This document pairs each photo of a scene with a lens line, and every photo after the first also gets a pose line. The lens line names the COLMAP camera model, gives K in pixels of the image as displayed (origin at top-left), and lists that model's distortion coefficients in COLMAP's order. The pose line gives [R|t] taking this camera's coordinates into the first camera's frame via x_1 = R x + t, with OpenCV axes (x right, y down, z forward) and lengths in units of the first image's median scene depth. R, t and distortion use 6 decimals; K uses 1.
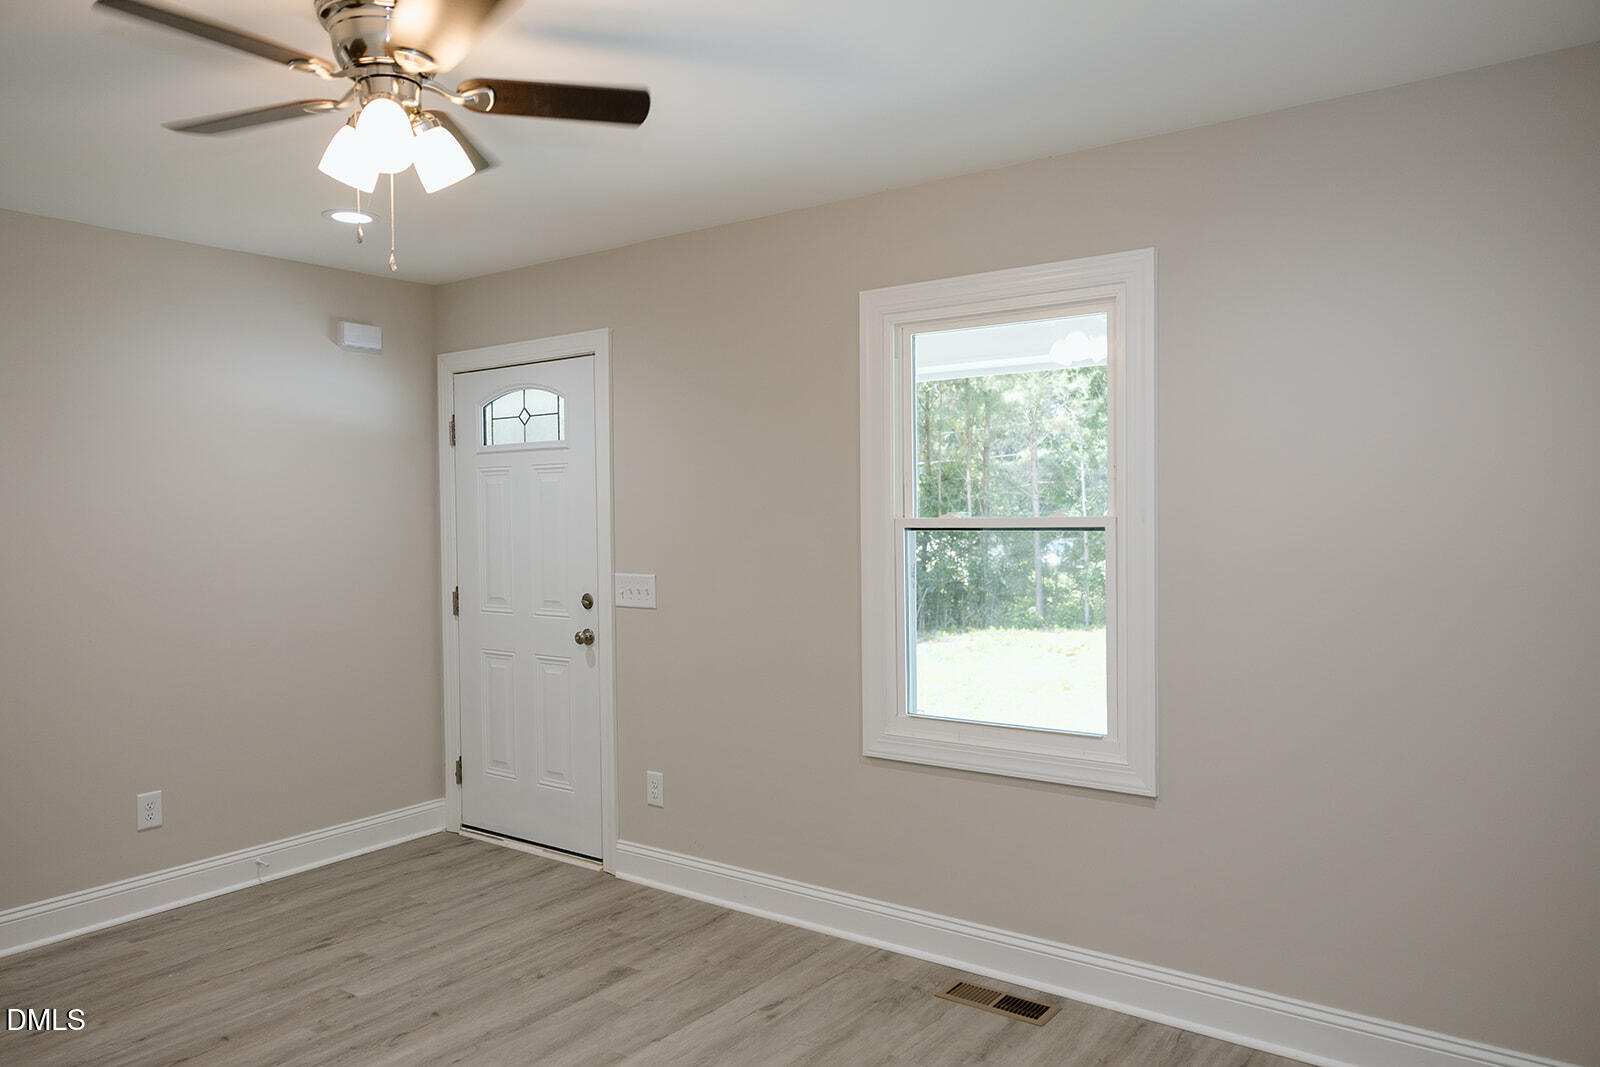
lens RADIAL K [[1107.7, 0, 802.4], [0, 1107.7, 532.3], [0, 0, 1]] dist [-0.000080, -0.000267]
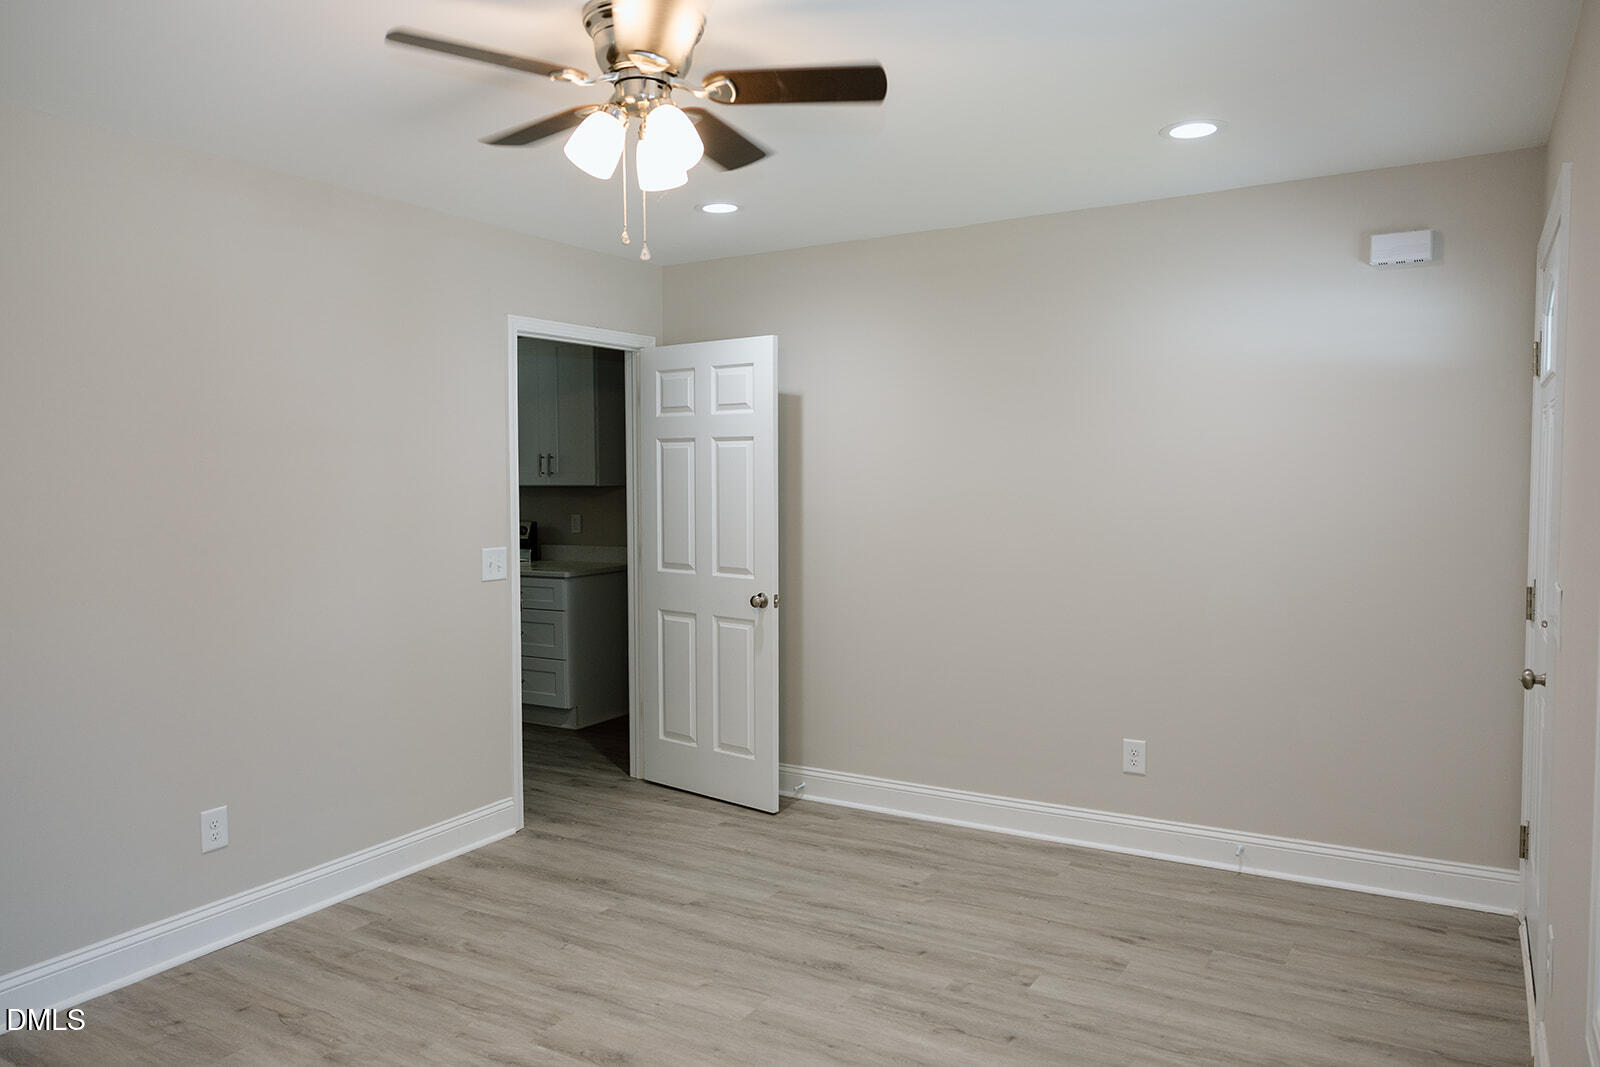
lens RADIAL K [[1107.7, 0, 803.2], [0, 1107.7, 531.2], [0, 0, 1]] dist [-0.000080, -0.000267]
pose [[0.103034, 0.063815, -0.992629, 0.400744], [-0.014710, 0.997928, 0.062629, -0.022233], [0.994569, 0.008149, 0.103759, 0.572042]]
